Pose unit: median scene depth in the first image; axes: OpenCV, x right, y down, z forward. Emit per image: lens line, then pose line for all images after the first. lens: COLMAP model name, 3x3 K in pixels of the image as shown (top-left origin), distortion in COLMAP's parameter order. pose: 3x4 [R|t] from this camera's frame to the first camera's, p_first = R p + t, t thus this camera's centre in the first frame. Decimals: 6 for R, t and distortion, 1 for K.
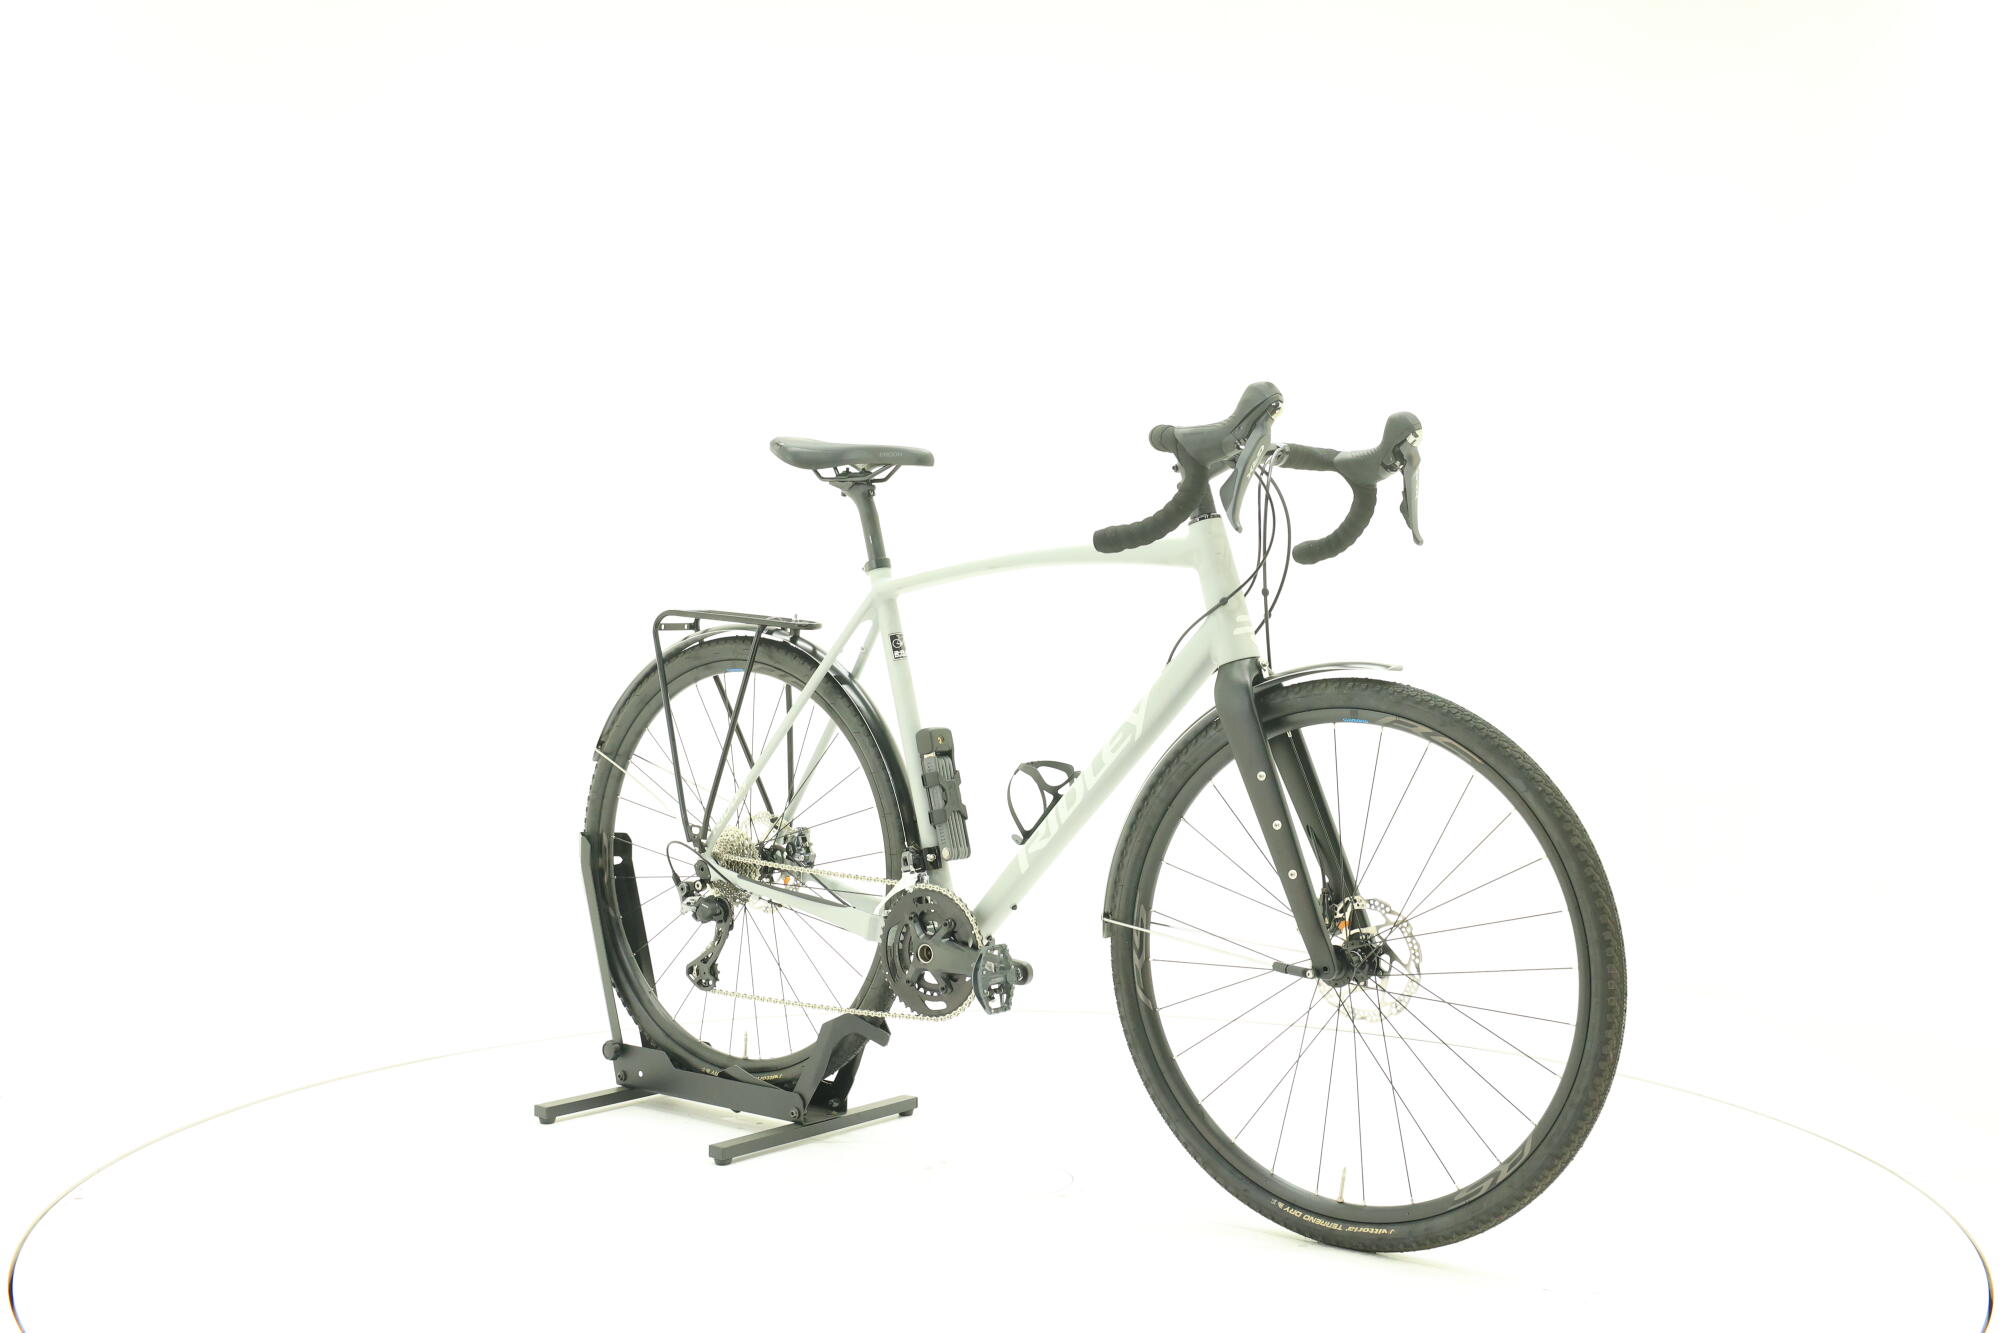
lens RADIAL K [[2151.9, 0, 998.5], [0, 2151.9, 673.6], [0, 0, 1]] dist [-0.019507, 0.000000]
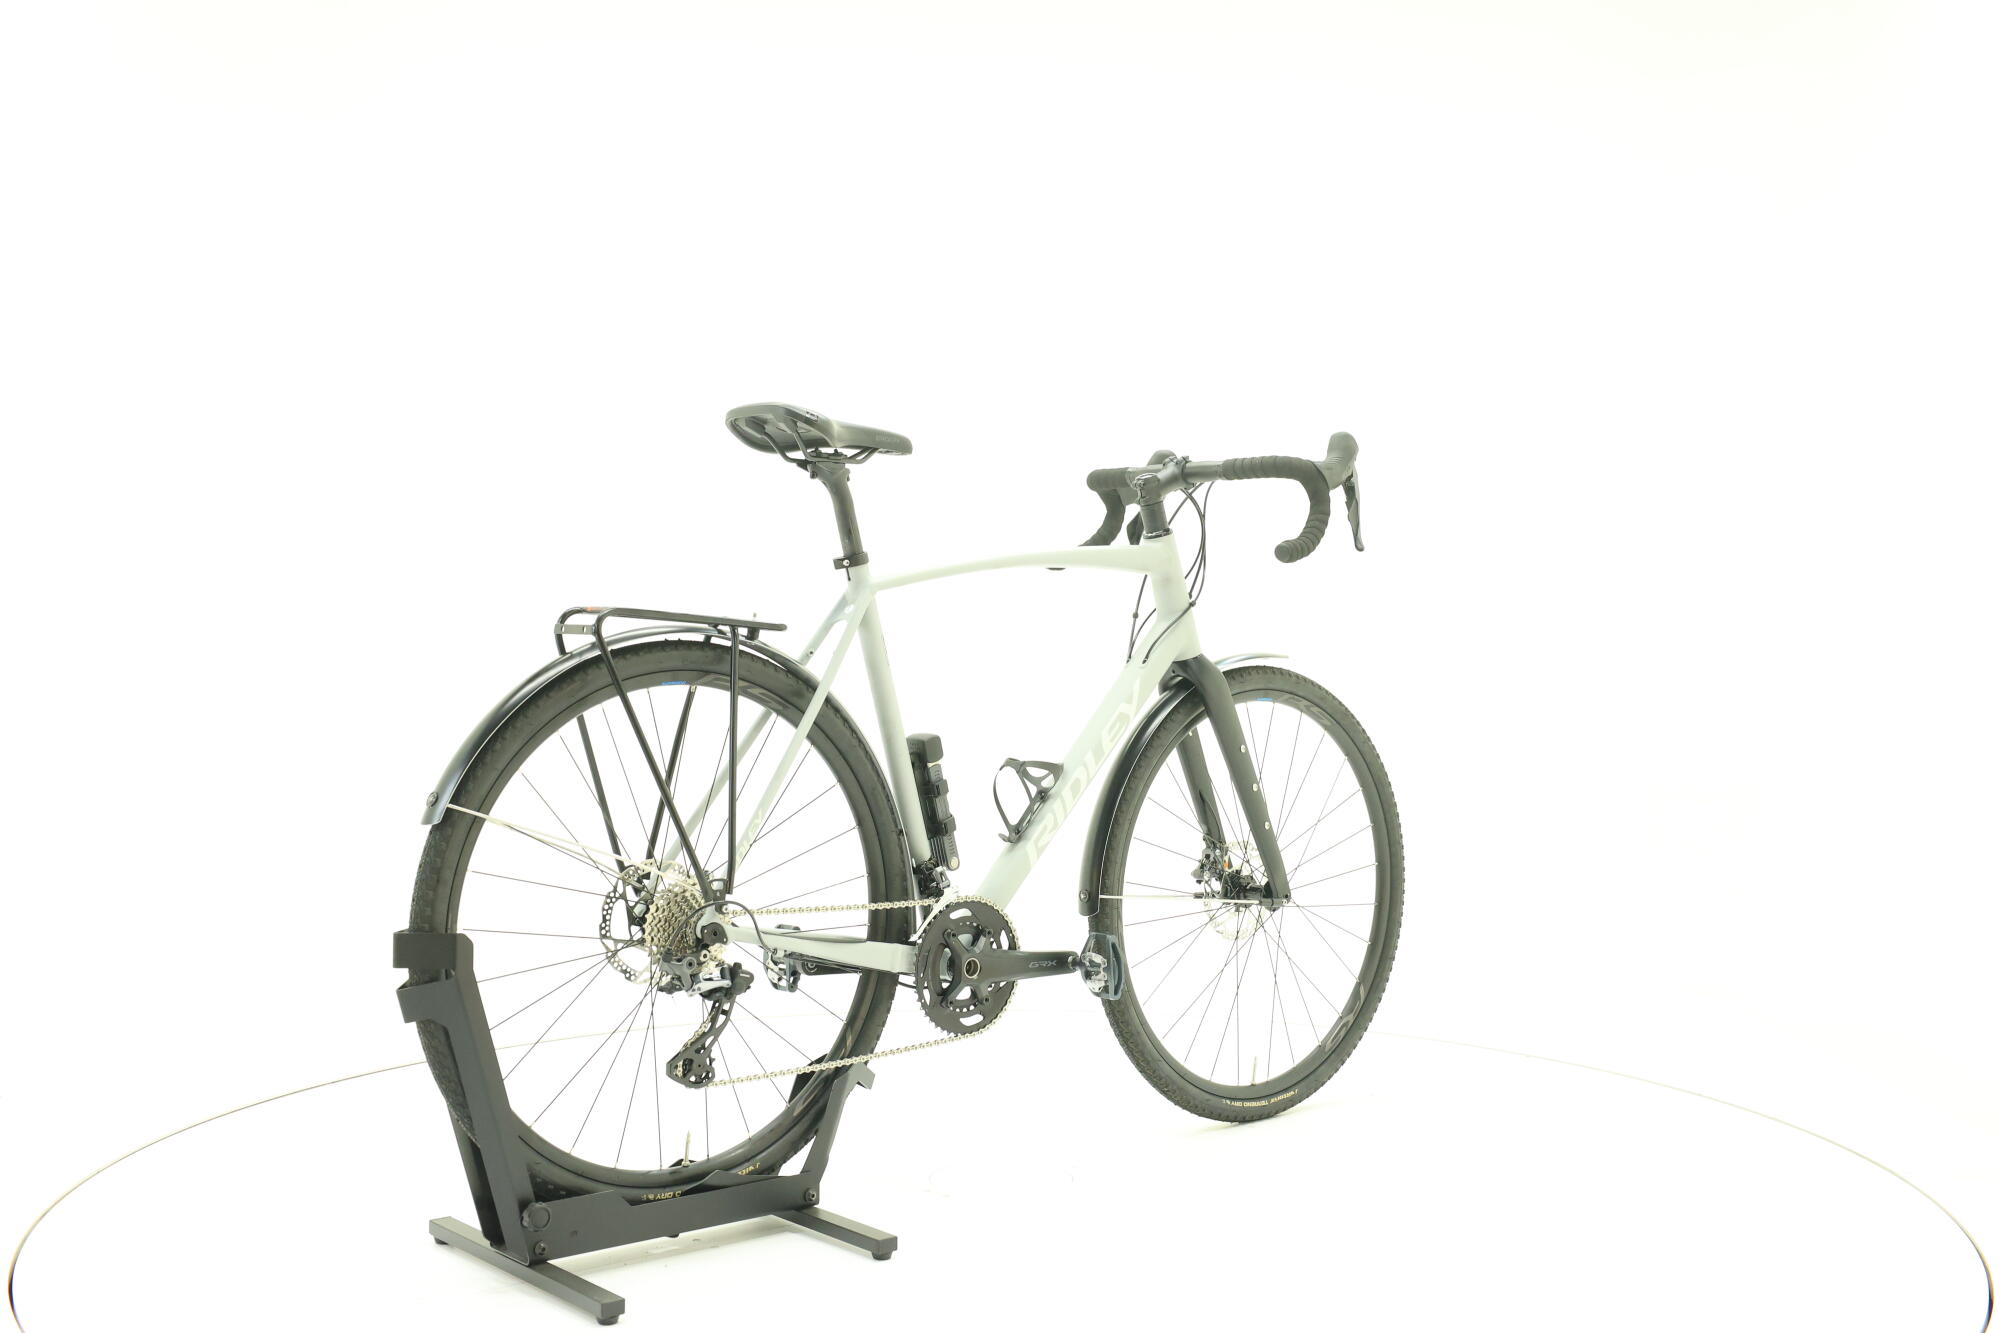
lens RADIAL K [[2151.9, 0, 1013.1], [0, 2151.9, 660.1], [0, 0, 1]] dist [-0.019507, 0.000000]
pose [[0.178173, -0.018989, 0.983816, -0.976293], [0.022570, 0.999630, 0.015207, -0.021318], [-0.983740, 0.019495, 0.178536, 0.811242]]
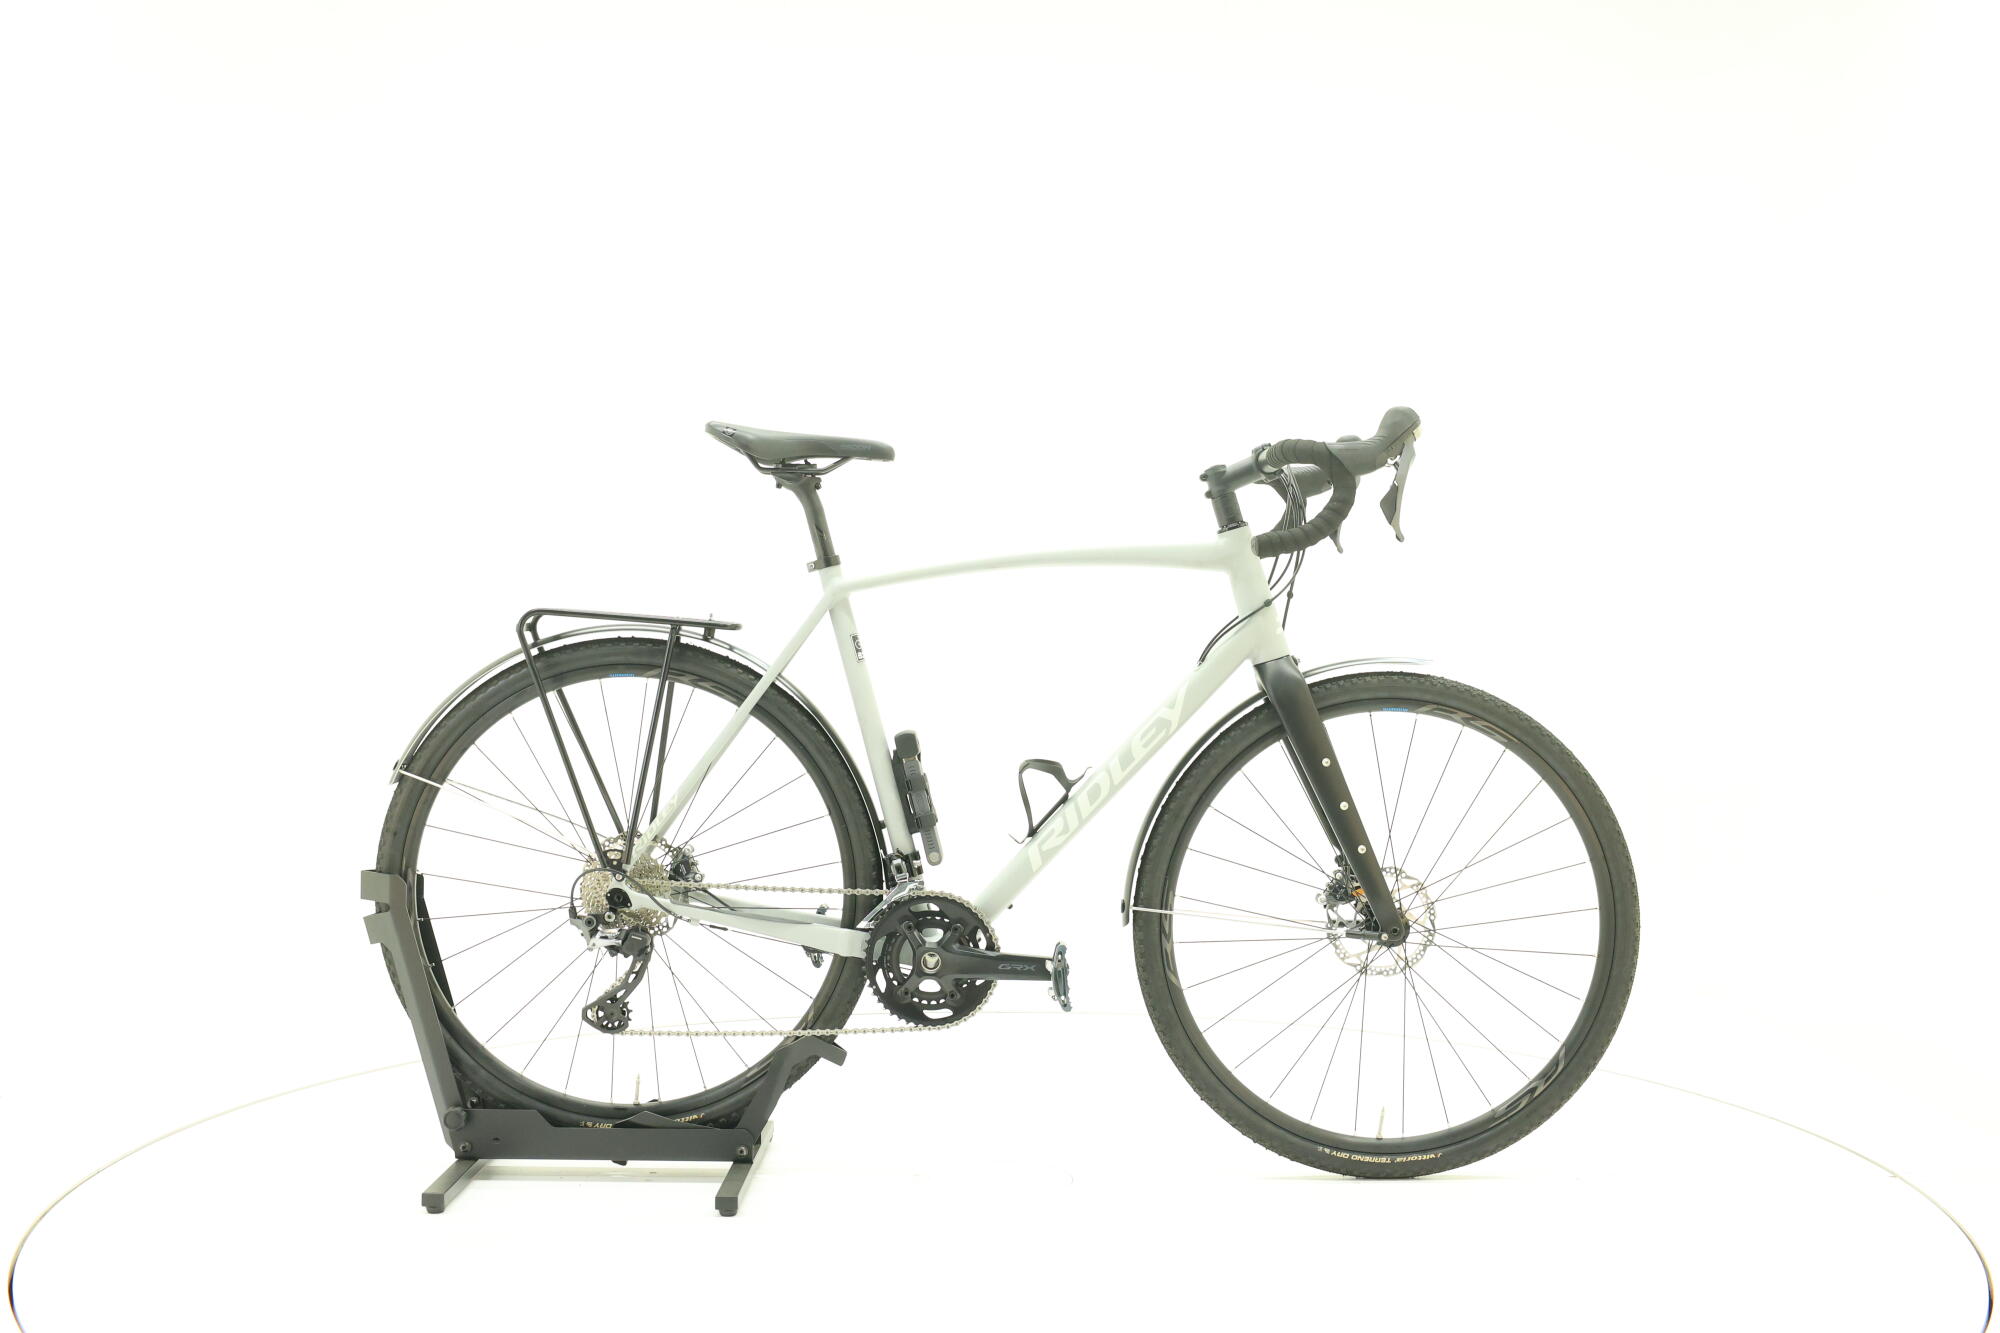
lens RADIAL K [[2151.9, 0, 997.6], [0, 2151.9, 677.7], [0, 0, 1]] dist [-0.019507, 0.000000]
pose [[0.783731, -0.017571, 0.620852, -0.617715], [0.014137, 0.999845, 0.010452, -0.008739], [-0.620939, 0.000586, 0.783858, 0.215368]]
